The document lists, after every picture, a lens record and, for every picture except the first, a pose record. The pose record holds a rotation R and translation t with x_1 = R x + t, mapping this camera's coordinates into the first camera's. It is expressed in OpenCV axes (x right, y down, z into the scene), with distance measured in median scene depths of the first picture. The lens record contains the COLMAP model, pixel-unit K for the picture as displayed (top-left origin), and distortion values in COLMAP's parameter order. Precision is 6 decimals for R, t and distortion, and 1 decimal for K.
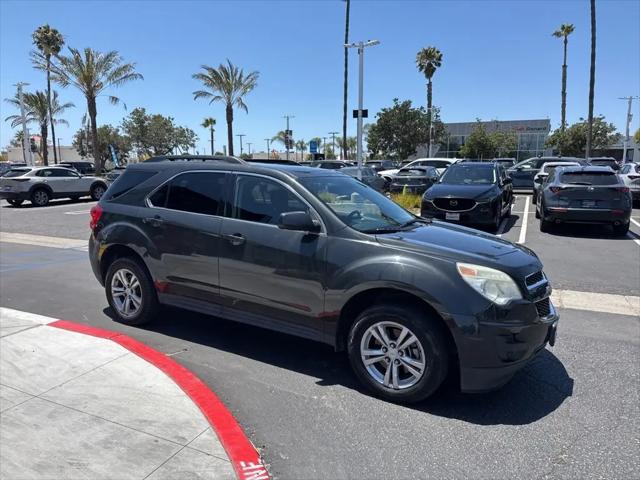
lens RADIAL K [[442.4, 0, 317.9], [0, 442.4, 244.4], [0, 0, 1]] dist [0.042082, -0.051587]
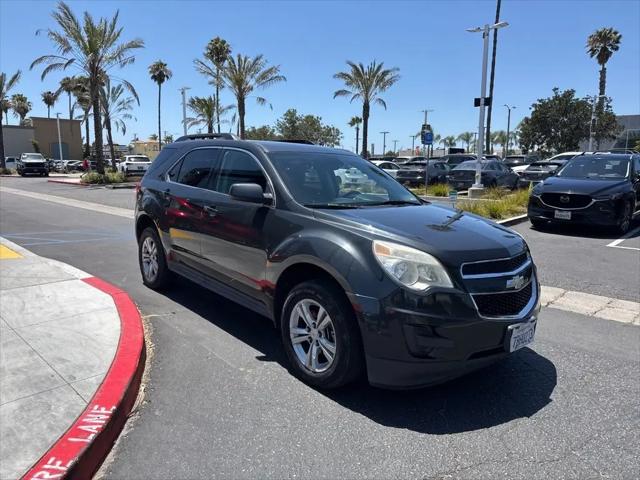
lens RADIAL K [[442.4, 0, 319.0], [0, 442.4, 238.5], [0, 0, 1]] dist [0.042082, -0.051587]
pose [[0.947930, 0.061589, -0.312468, 0.324540], [-0.064090, 0.997942, 0.002269, 0.029547], [0.311965, 0.017875, 0.949926, 0.078986]]
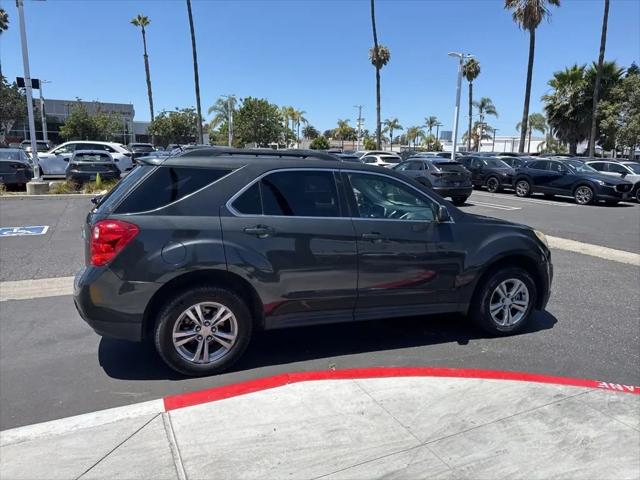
lens RADIAL K [[442.4, 0, 317.8], [0, 442.4, 240.1], [0, 0, 1]] dist [0.042082, -0.051587]
pose [[0.634913, -0.132141, 0.761200, -0.882099], [0.110881, 0.990650, 0.079487, -0.086258], [-0.764586, 0.033935, 0.643628, 0.389442]]
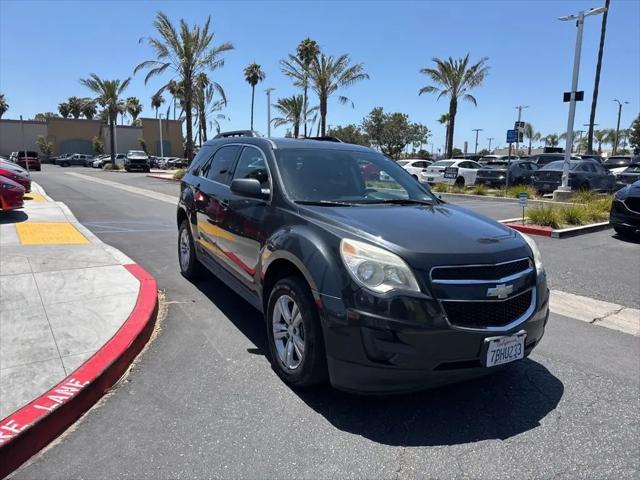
lens RADIAL K [[442.4, 0, 320.8], [0, 442.4, 239.3], [0, 0, 1]] dist [0.042082, -0.051587]
pose [[0.870267, 0.101281, -0.482055, 0.462648], [-0.103474, 0.994386, 0.022117, 0.019734], [0.481589, 0.030632, 0.875862, 0.147617]]
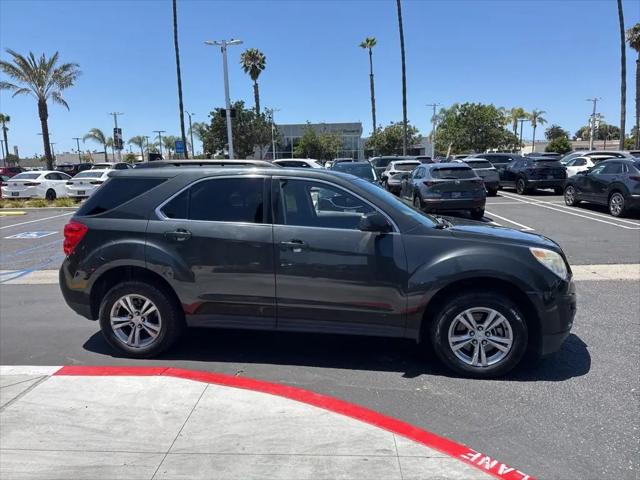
lens RADIAL K [[442.4, 0, 317.4], [0, 442.4, 245.7], [0, 0, 1]] dist [0.042082, -0.051587]
pose [[0.927418, -0.086949, 0.363780, -0.418629], [0.086064, 0.996115, 0.018674, -0.023167], [-0.363990, 0.013990, 0.931298, 0.077571]]
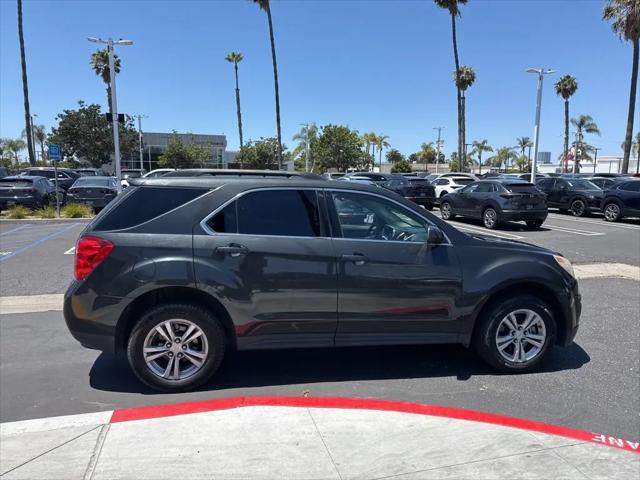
lens RADIAL K [[442.4, 0, 317.3], [0, 442.4, 244.7], [0, 0, 1]] dist [0.042082, -0.051587]
pose [[0.768925, -0.088678, 0.633160, -0.729771], [0.102459, 0.994626, 0.014874, -0.056749], [-0.631076, 0.053436, 0.773878, 0.268540]]
